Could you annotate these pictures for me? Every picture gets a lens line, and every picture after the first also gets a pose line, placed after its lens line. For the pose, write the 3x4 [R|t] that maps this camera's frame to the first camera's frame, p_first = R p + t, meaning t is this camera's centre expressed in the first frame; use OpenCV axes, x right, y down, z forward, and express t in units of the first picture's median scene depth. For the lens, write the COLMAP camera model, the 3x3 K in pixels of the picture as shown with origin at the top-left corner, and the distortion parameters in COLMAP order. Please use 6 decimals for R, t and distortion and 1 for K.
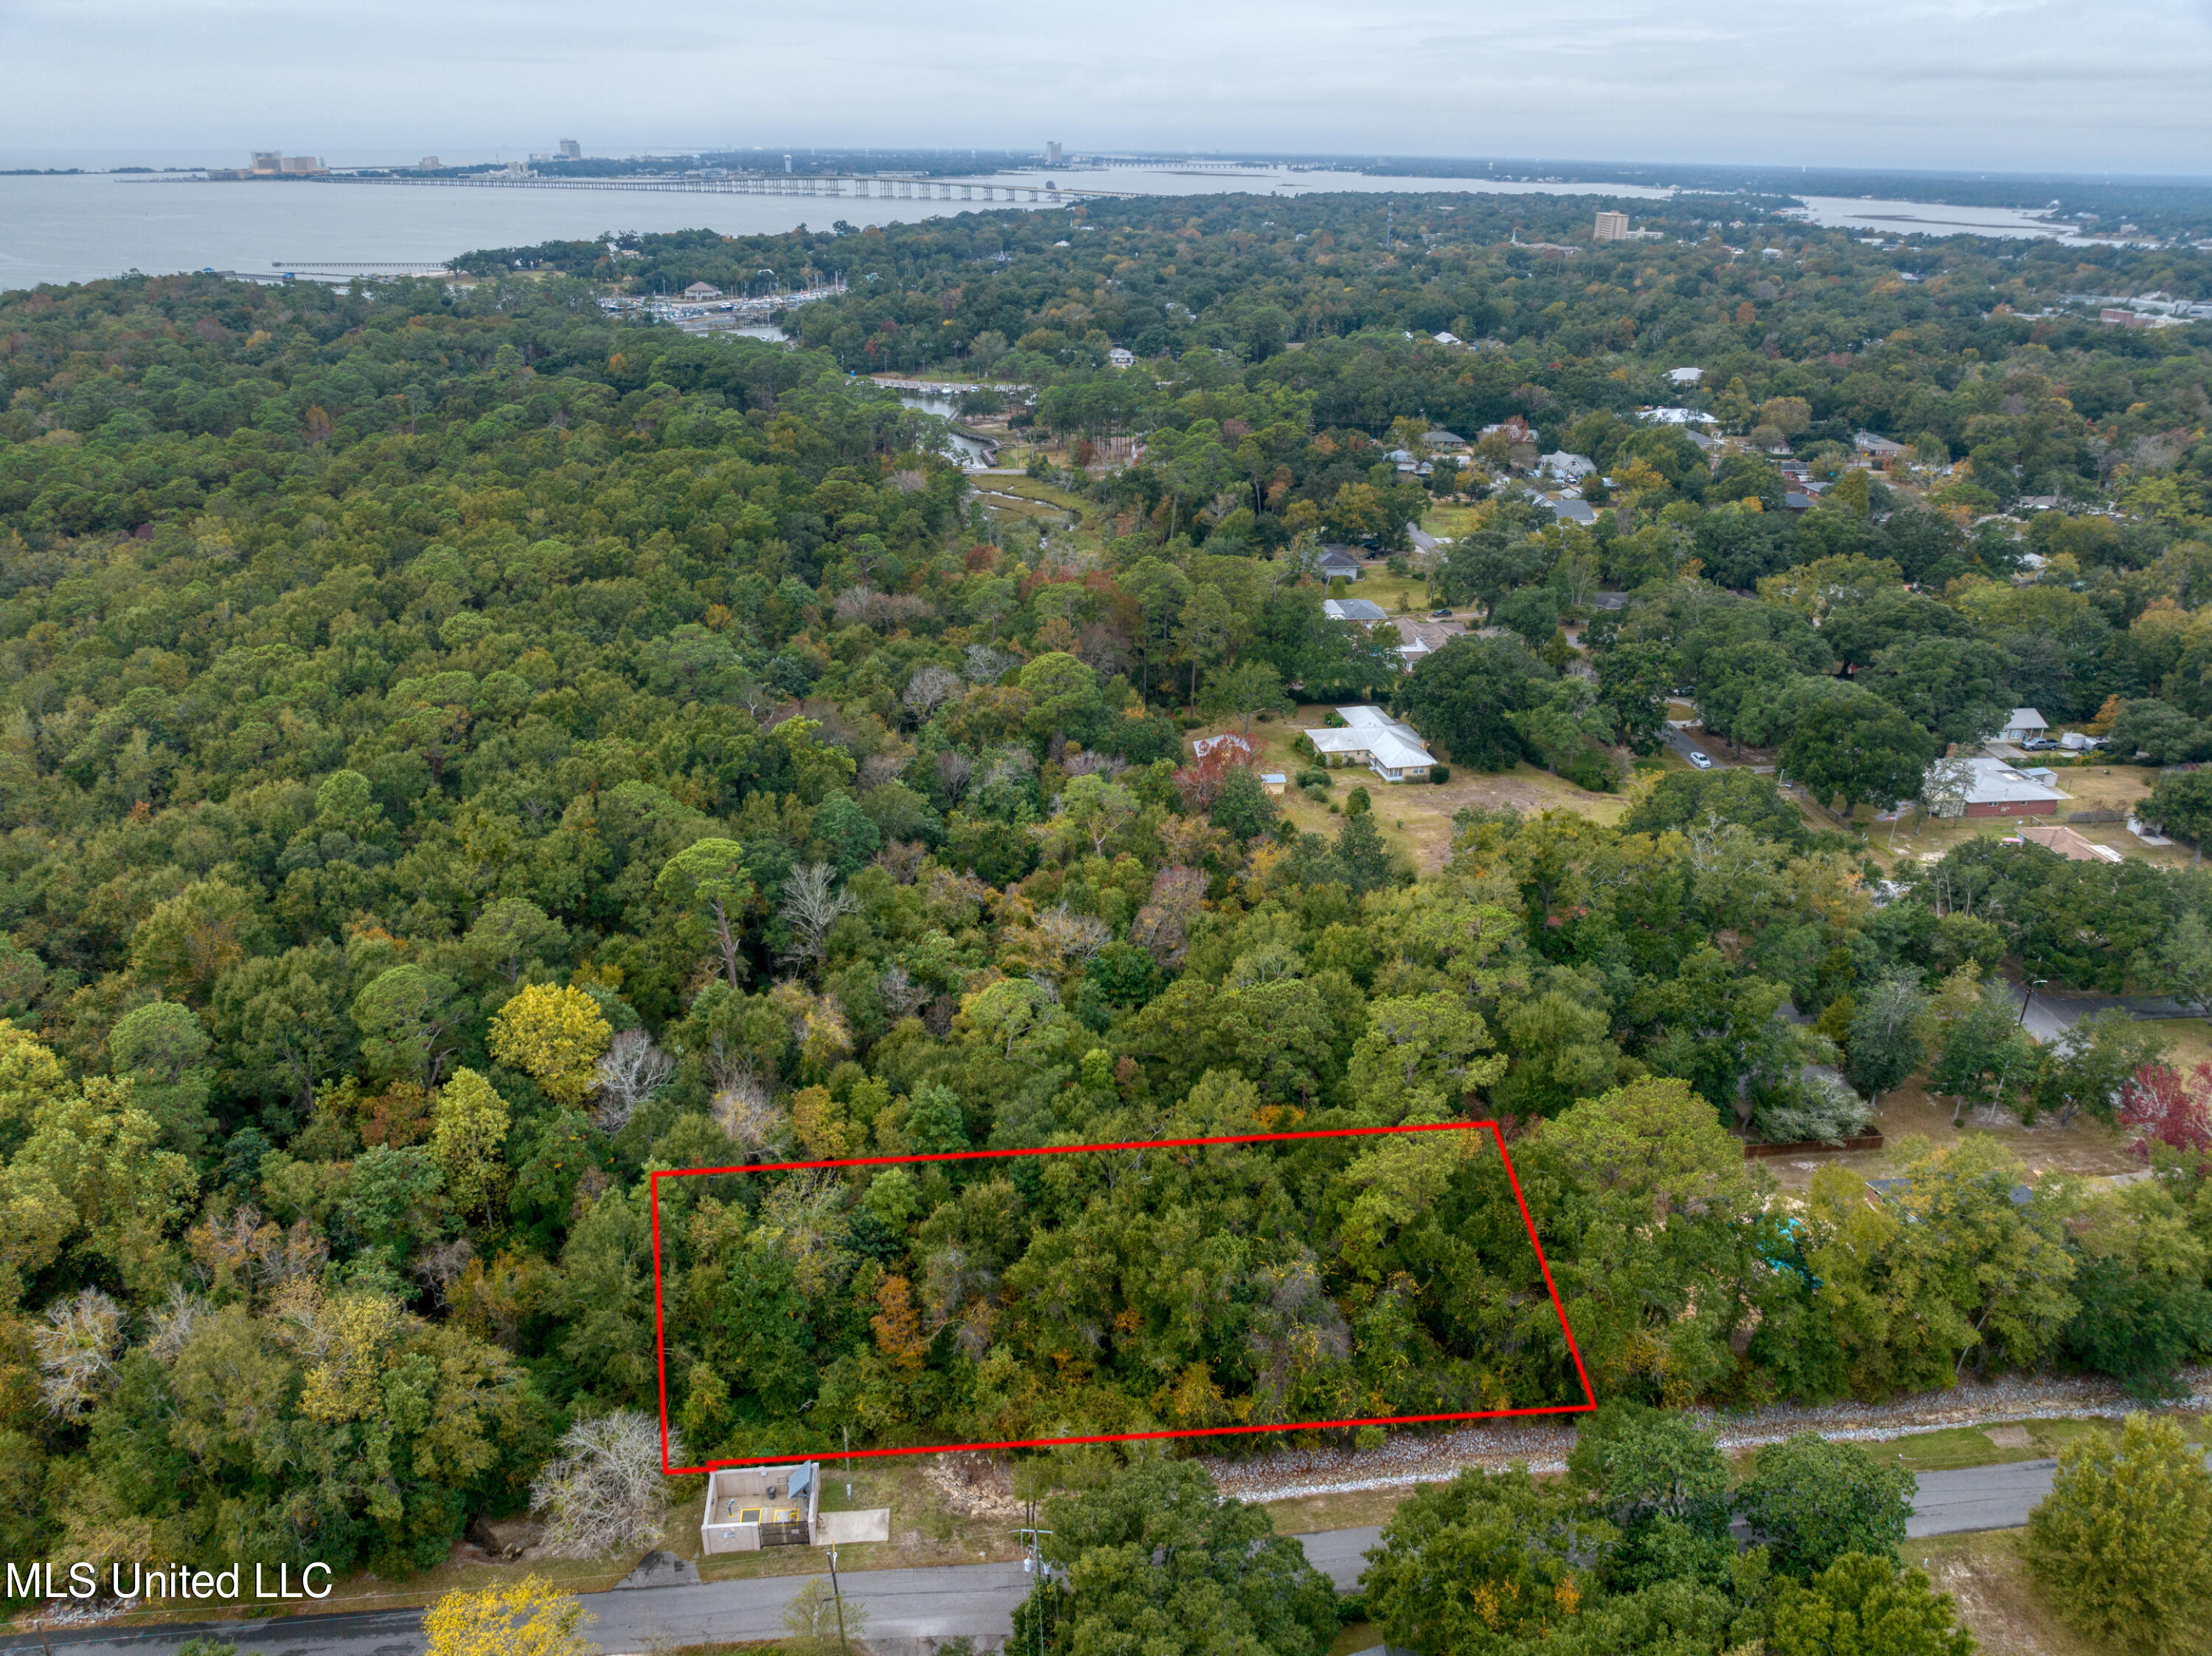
lens RADIAL K [[1560.0, 0, 1106.8], [0, 1560.0, 825.8], [0, 0, 1]] dist [-0.051563, 0.021915]
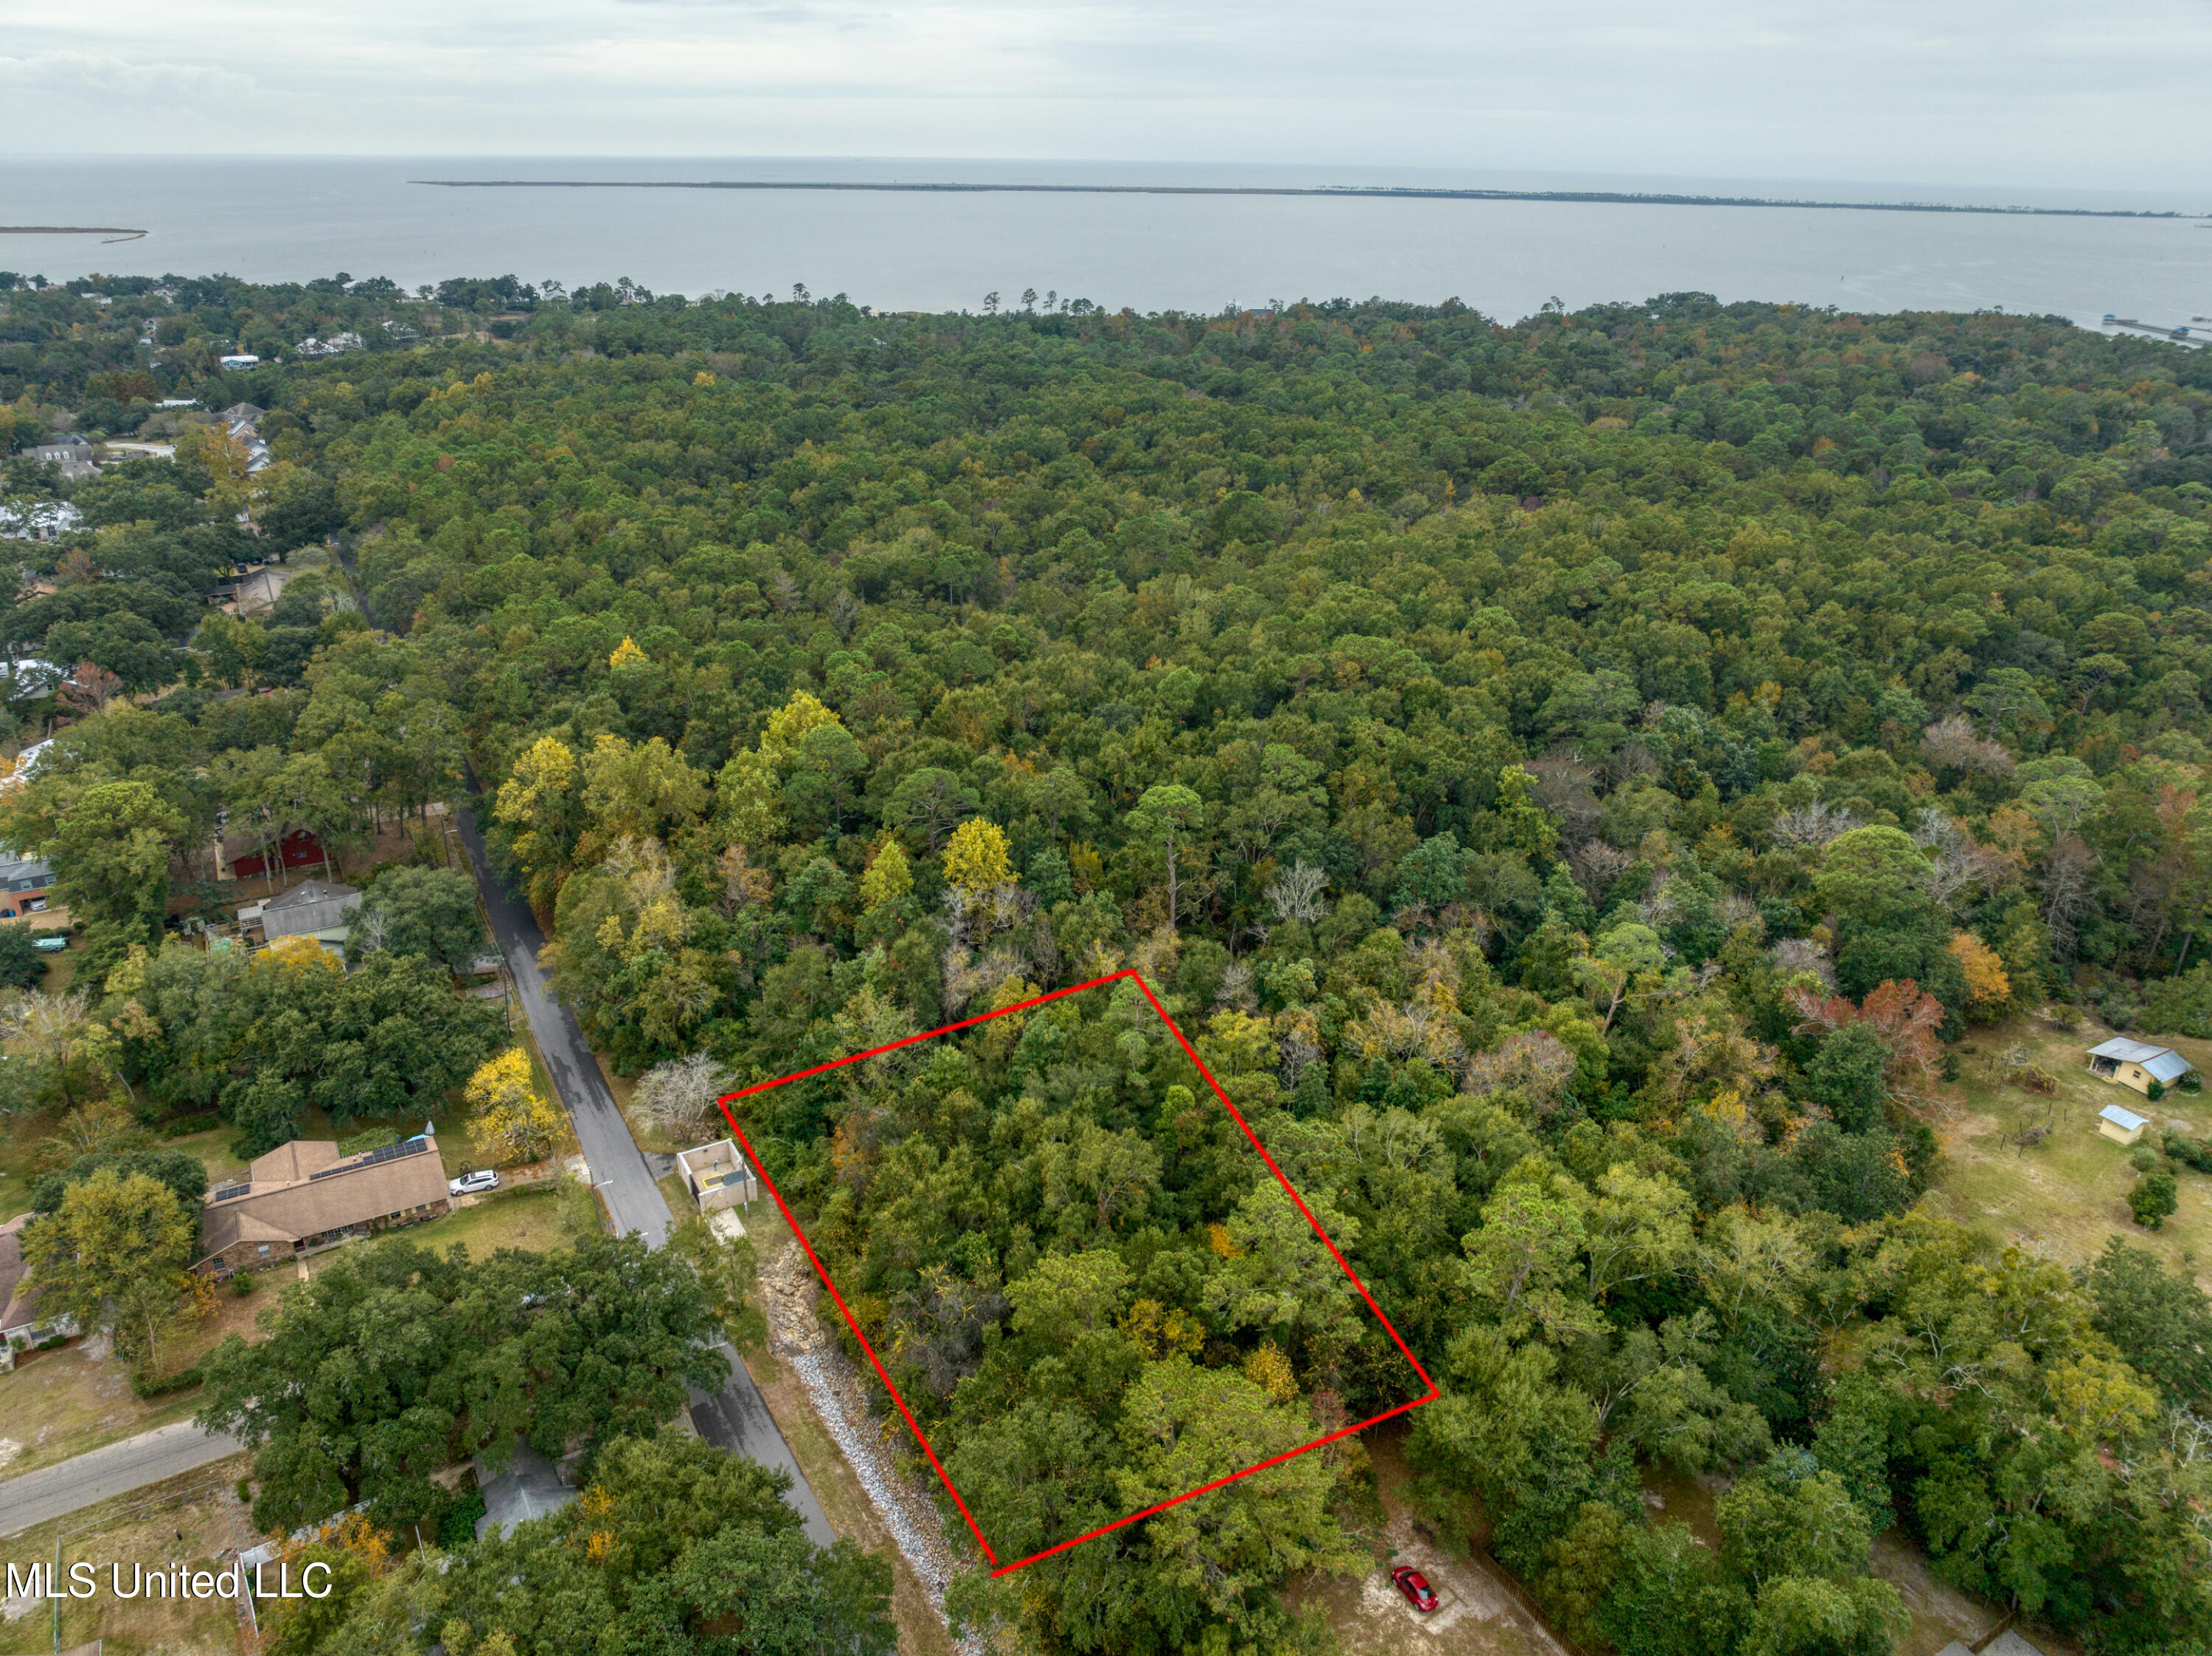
lens RADIAL K [[1560.0, 0, 1109.2], [0, 1560.0, 825.4], [0, 0, 1]] dist [-0.051563, 0.021915]
pose [[0.410349, 0.359391, -0.838124, 0.273347], [-0.379758, 0.902930, 0.201249, -0.069419], [0.829094, 0.235702, 0.506998, 0.150982]]
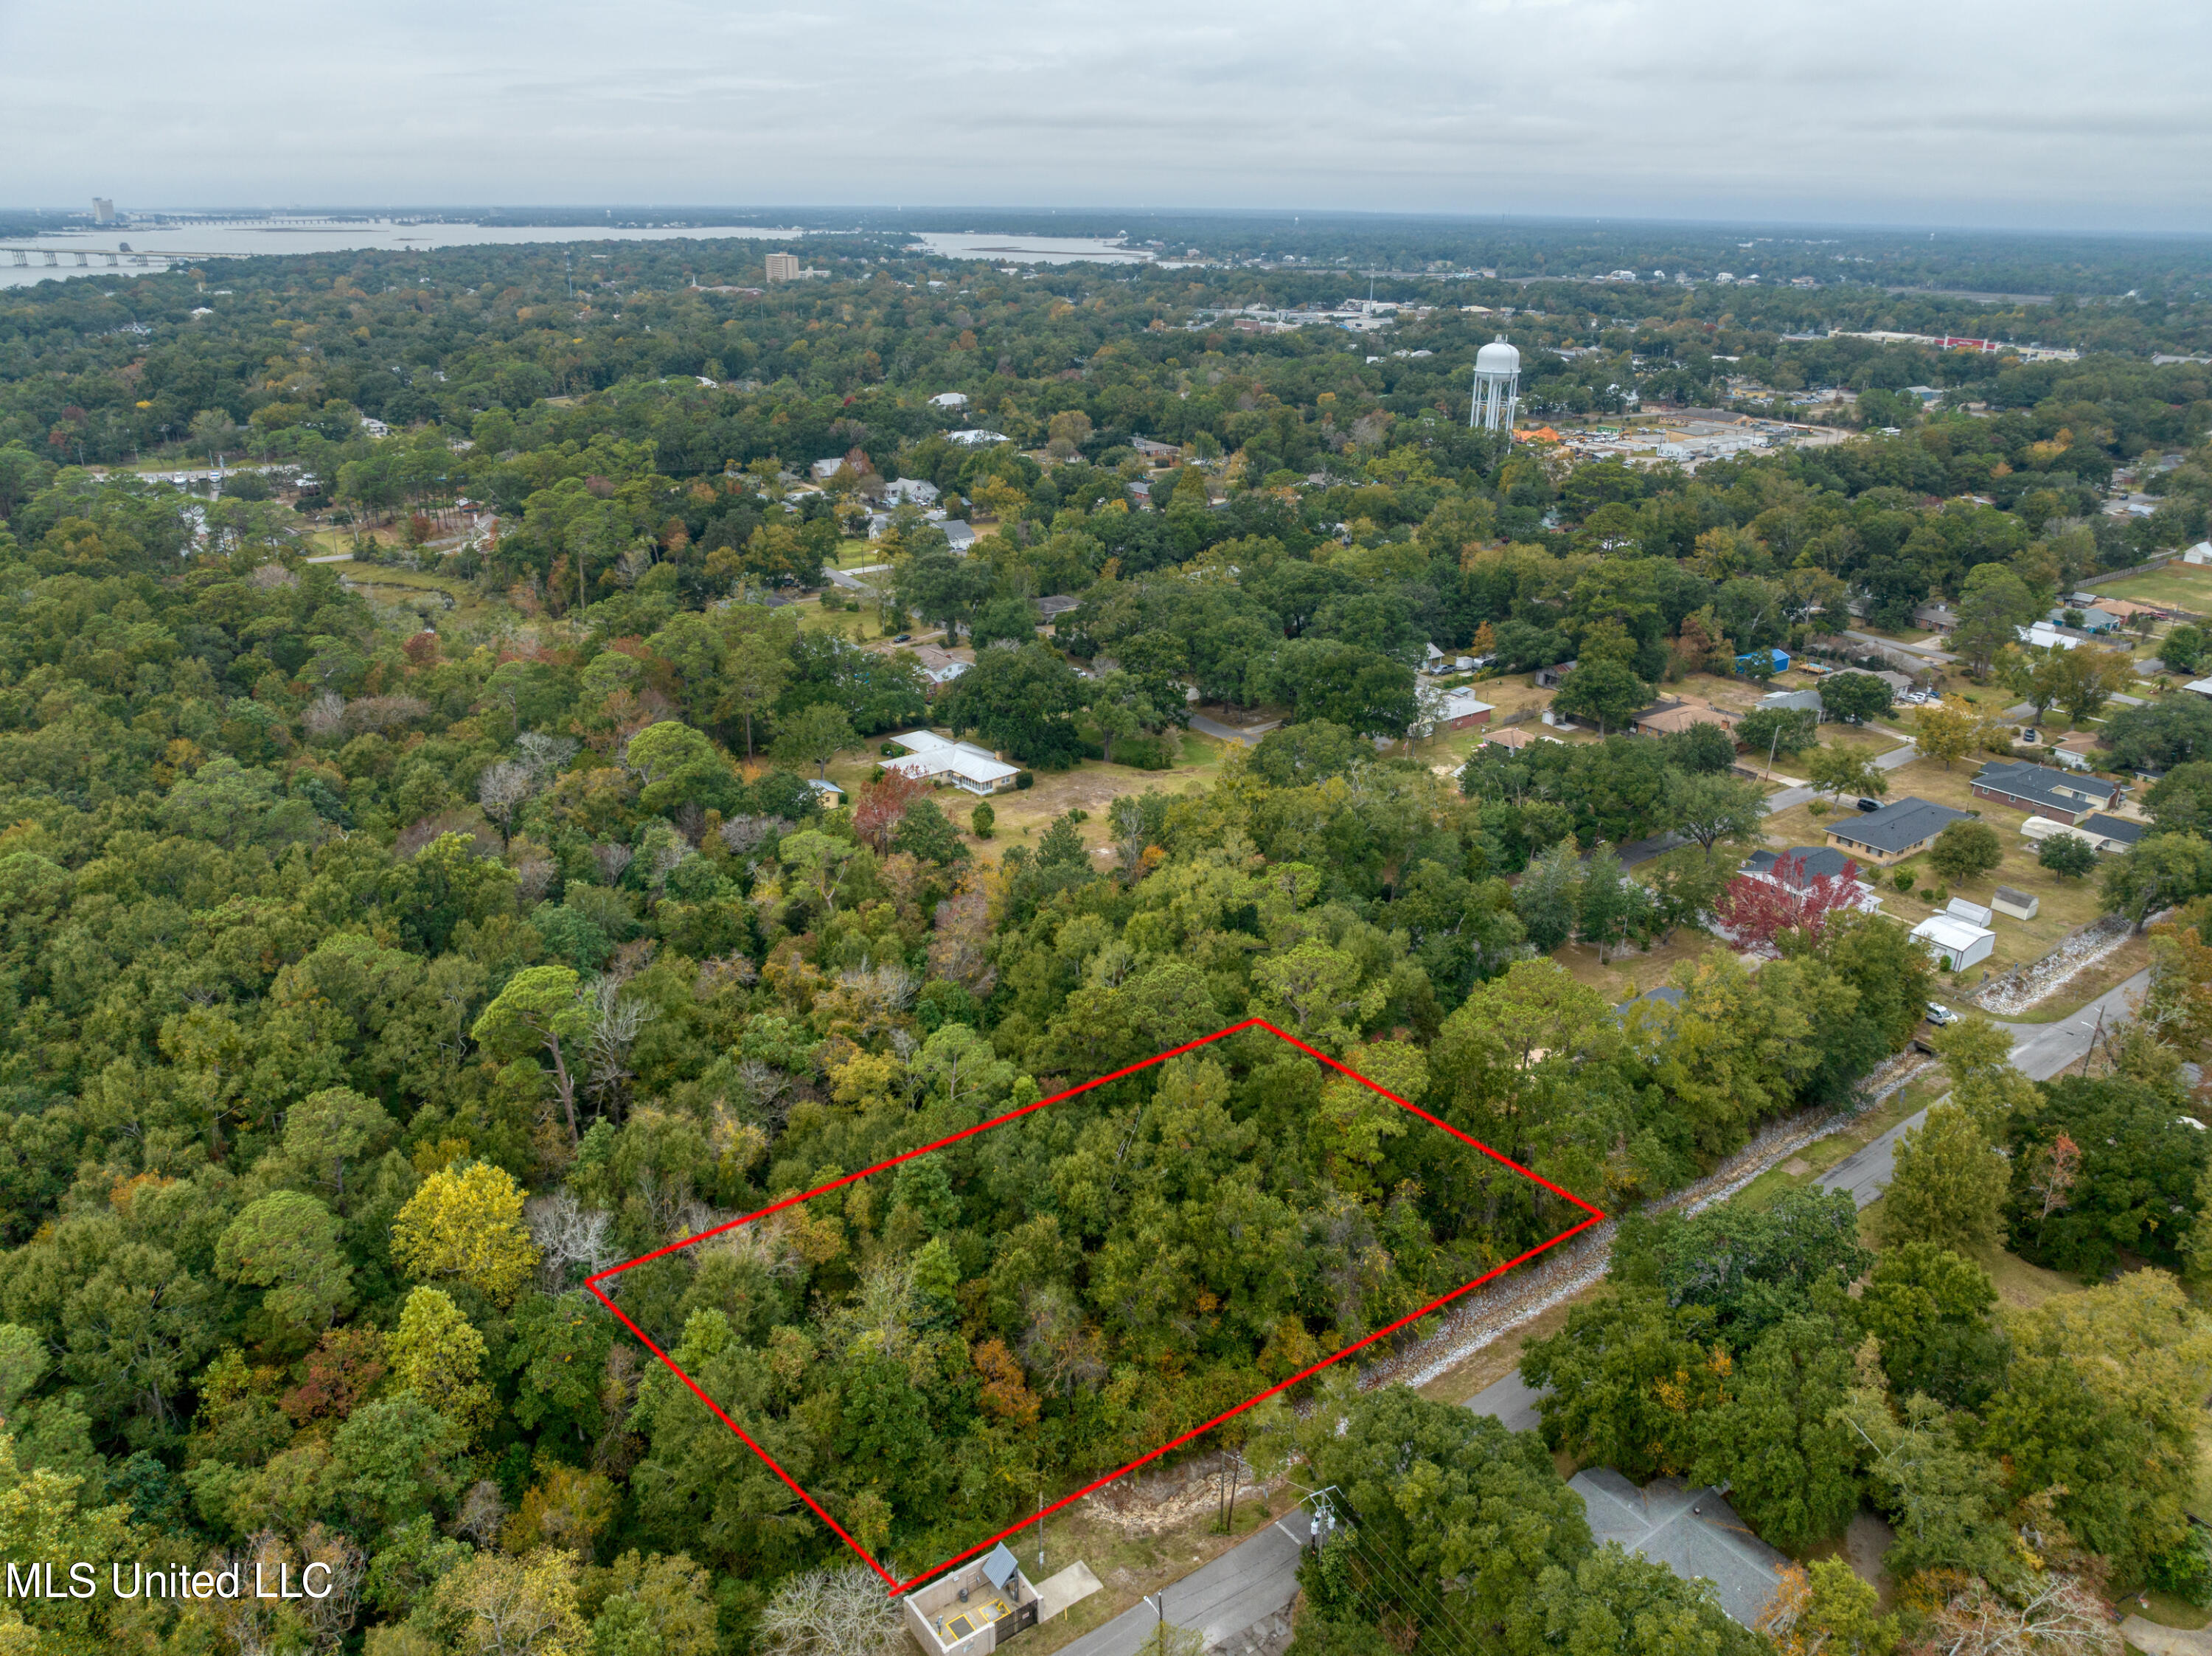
lens RADIAL K [[1560.0, 0, 1111.5], [0, 1560.0, 832.4], [0, 0, 1]] dist [-0.051563, 0.021915]
pose [[0.866357, -0.191974, 0.461054, -0.143140], [0.202137, 0.978963, 0.027789, -0.009941], [-0.456690, 0.069120, 0.886937, 0.026115]]
